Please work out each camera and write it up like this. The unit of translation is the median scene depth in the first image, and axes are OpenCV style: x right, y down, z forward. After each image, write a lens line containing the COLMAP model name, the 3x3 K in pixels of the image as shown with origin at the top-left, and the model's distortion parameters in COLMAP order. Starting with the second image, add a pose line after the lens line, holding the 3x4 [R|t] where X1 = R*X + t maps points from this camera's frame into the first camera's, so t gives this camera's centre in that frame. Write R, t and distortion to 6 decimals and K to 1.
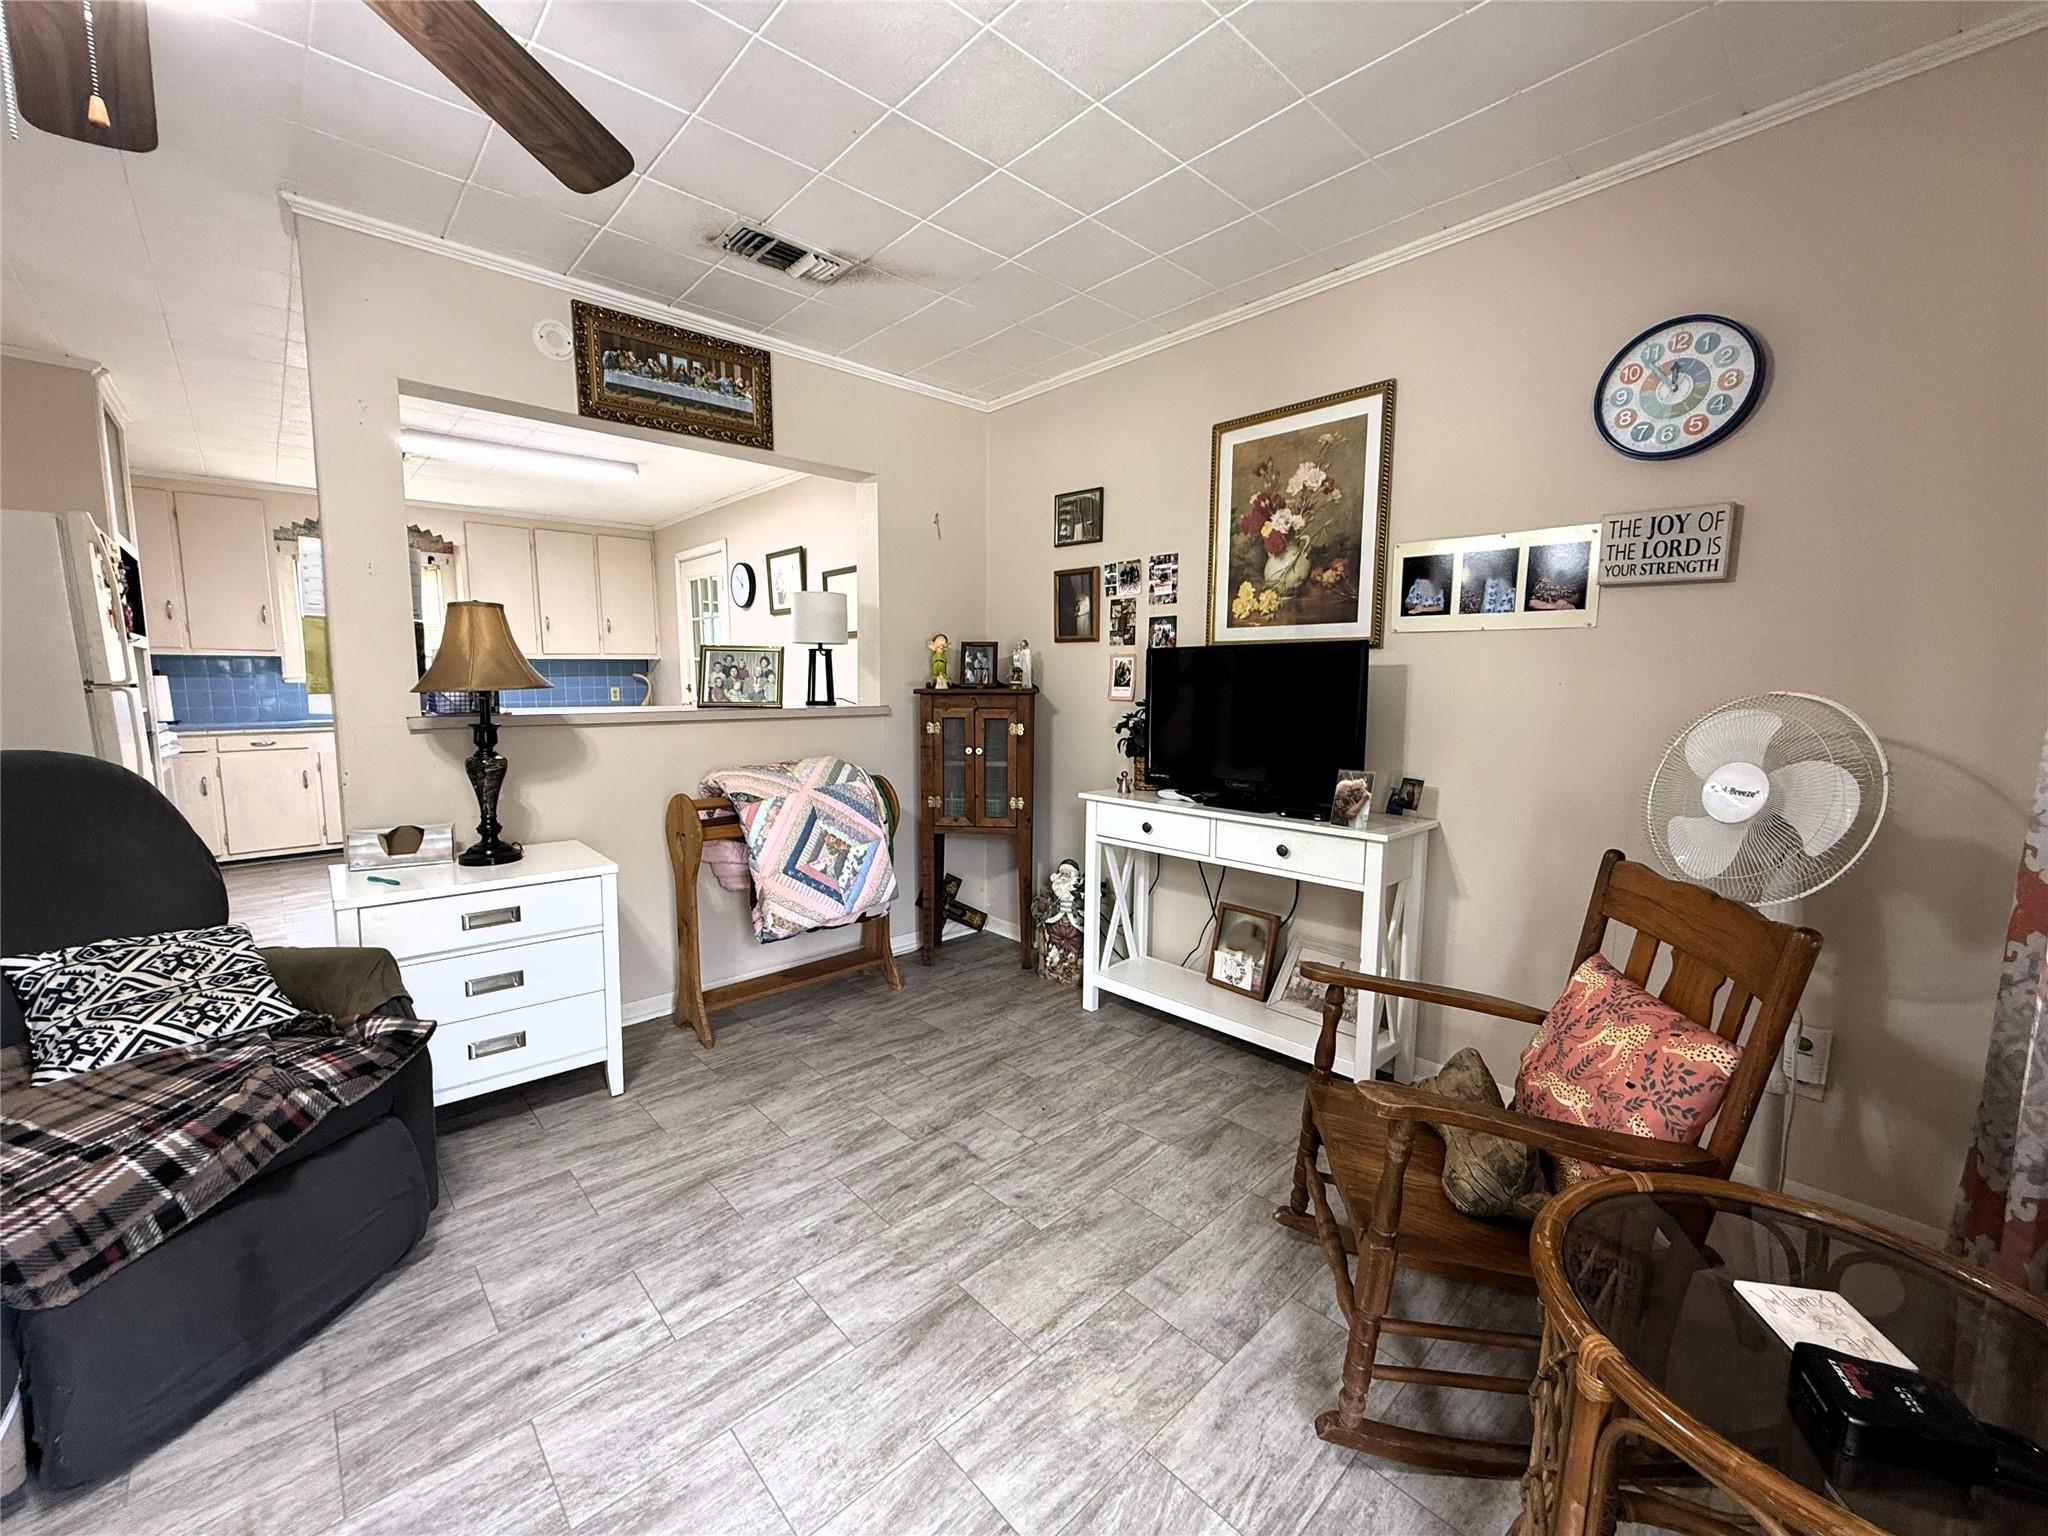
lens RADIAL K [[818.6, 0, 1026.2], [0, 818.6, 760.1], [0, 0, 1]] dist [0.002153, 0.000022]
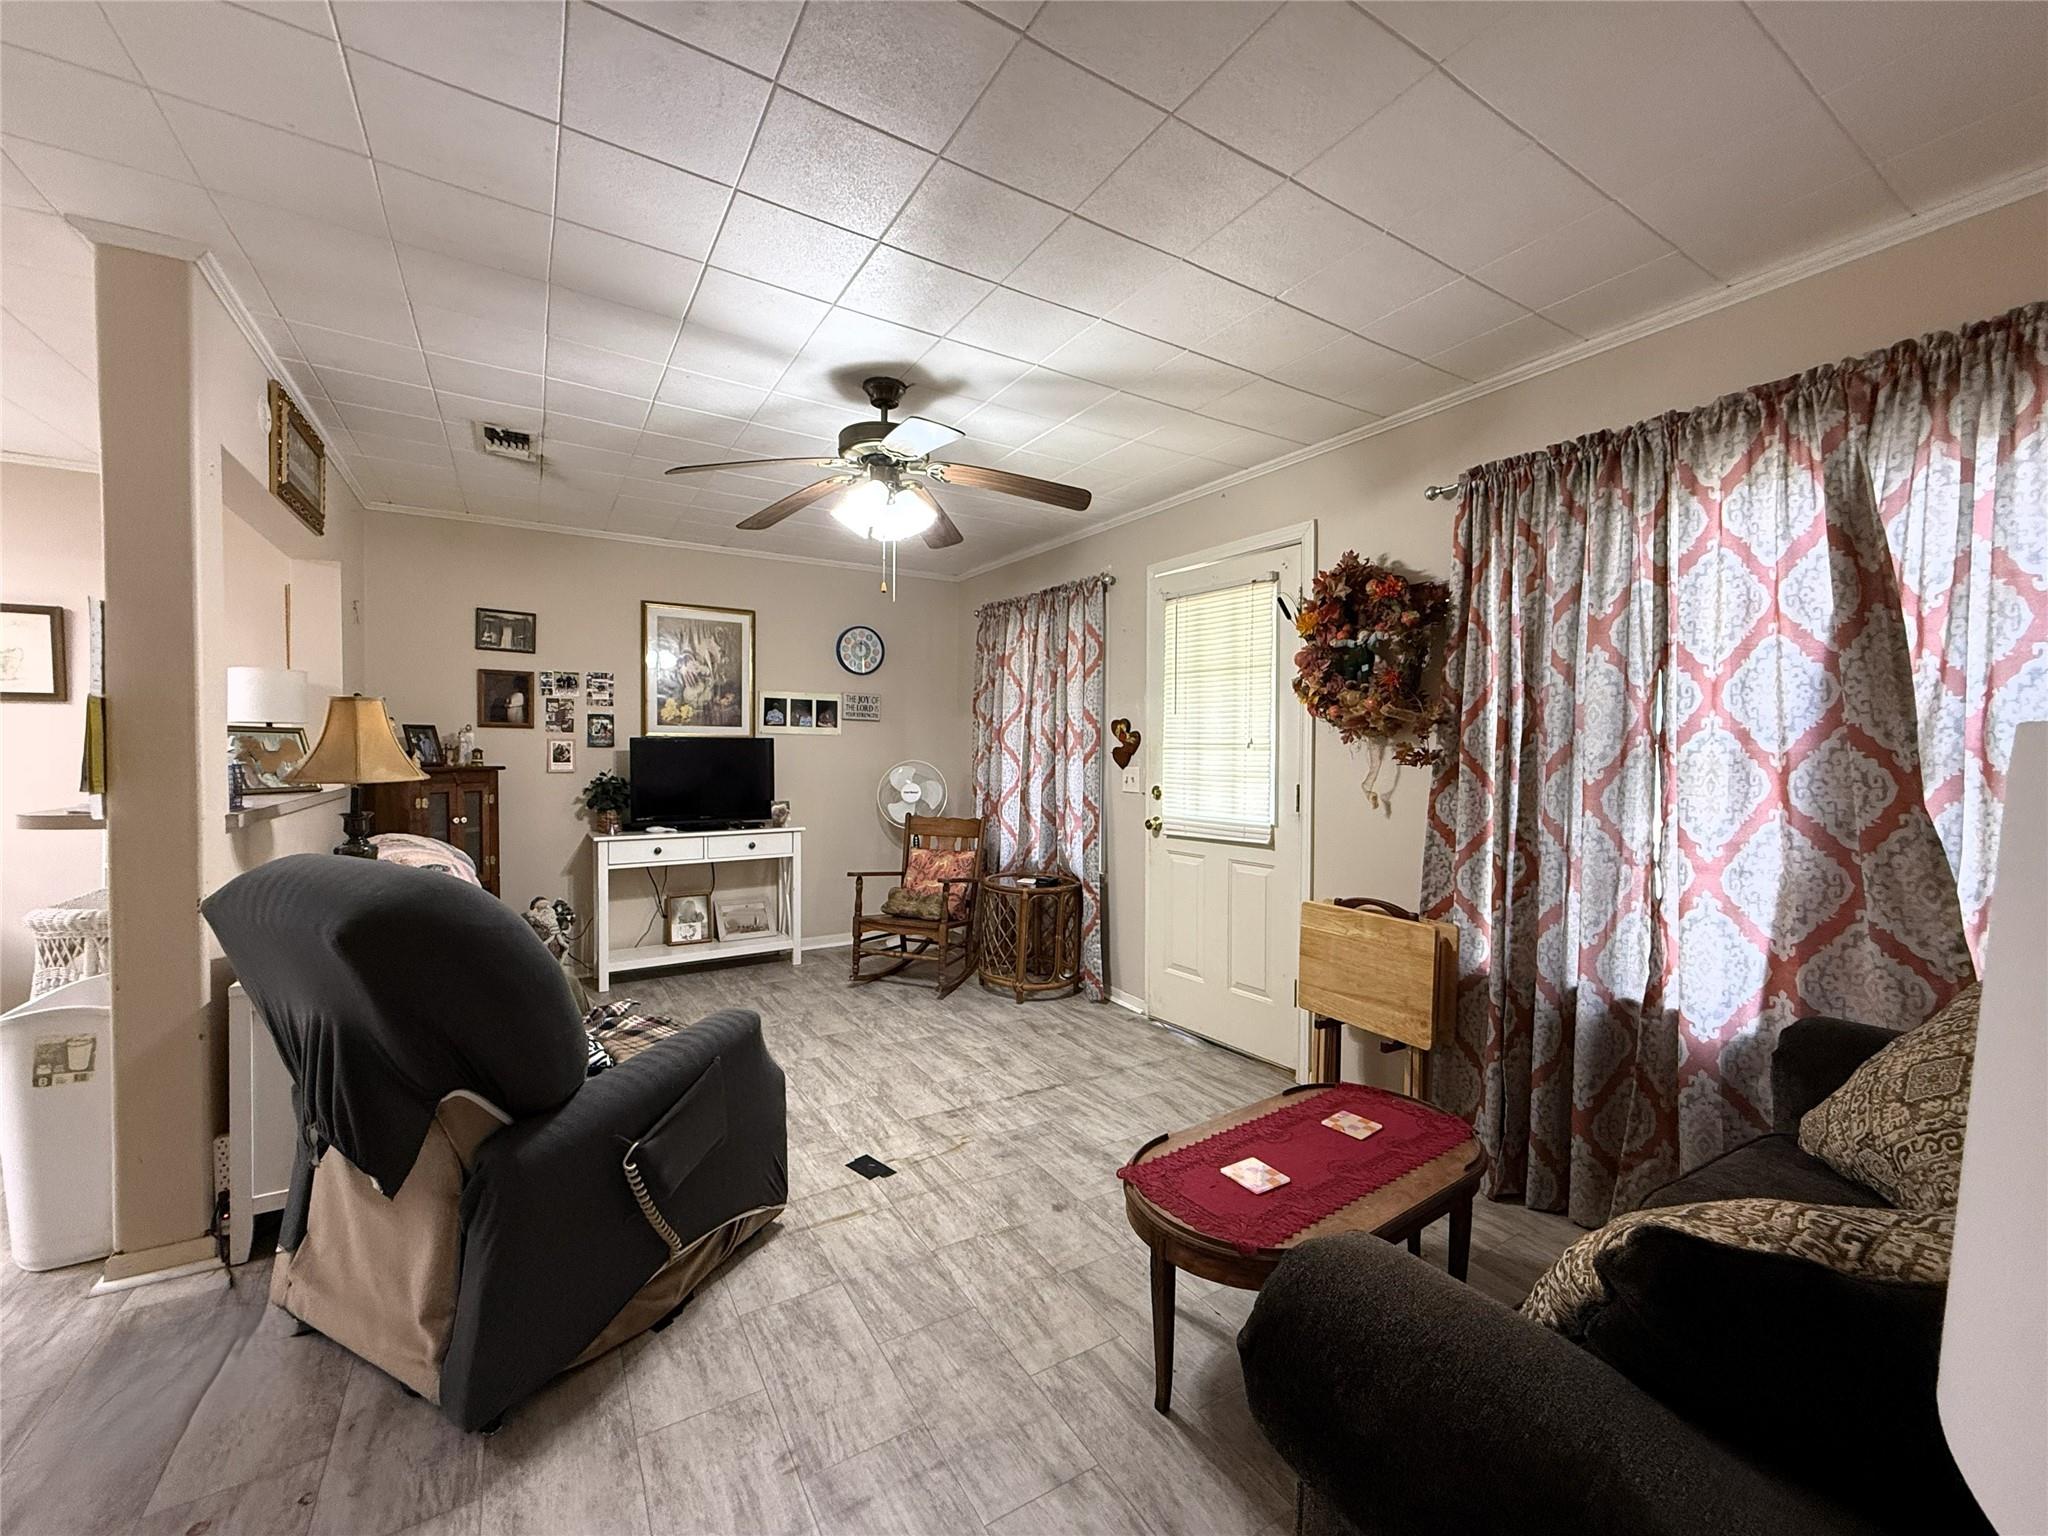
lens RADIAL K [[818.6, 0, 1026.2], [0, 818.6, 760.1], [0, 0, 1]] dist [0.002153, 0.000022]
pose [[0.185472, -0.020489, 0.982436, -1.177437], [0.091283, 0.995819, 0.003535, -0.030712], [-0.978400, 0.089024, 0.186567, -0.010451]]
